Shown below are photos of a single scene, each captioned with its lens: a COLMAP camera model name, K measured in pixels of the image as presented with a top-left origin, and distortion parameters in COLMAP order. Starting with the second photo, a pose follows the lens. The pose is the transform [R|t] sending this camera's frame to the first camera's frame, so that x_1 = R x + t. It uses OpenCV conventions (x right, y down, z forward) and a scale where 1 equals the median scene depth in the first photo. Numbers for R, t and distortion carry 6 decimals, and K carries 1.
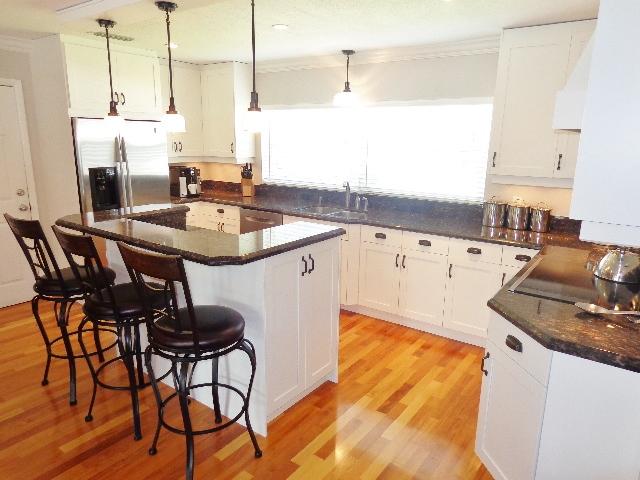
lens RADIAL K [[454.1, 0, 321.1], [0, 454.1, 238.5], [0, 0, 1]] dist [0.001490, 0.009727]
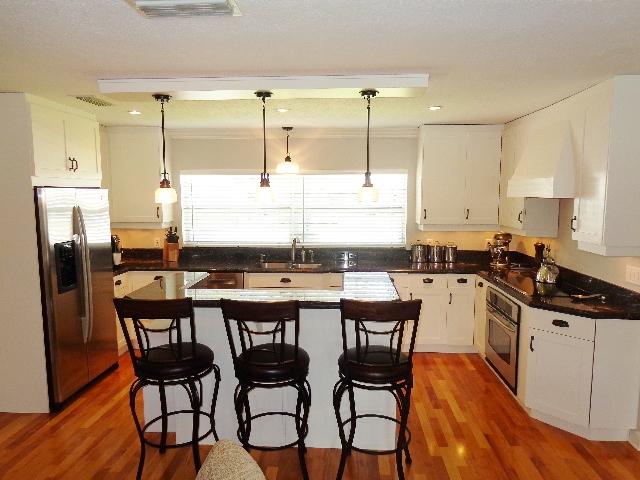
lens RADIAL K [[454.1, 0, 322.8], [0, 454.1, 241.5], [0, 0, 1]] dist [0.001490, 0.009727]
pose [[0.845639, -0.075358, 0.528409, -0.504815], [0.134095, 0.988227, -0.073665, -0.024387], [-0.516636, 0.133151, 0.845788, 0.003402]]
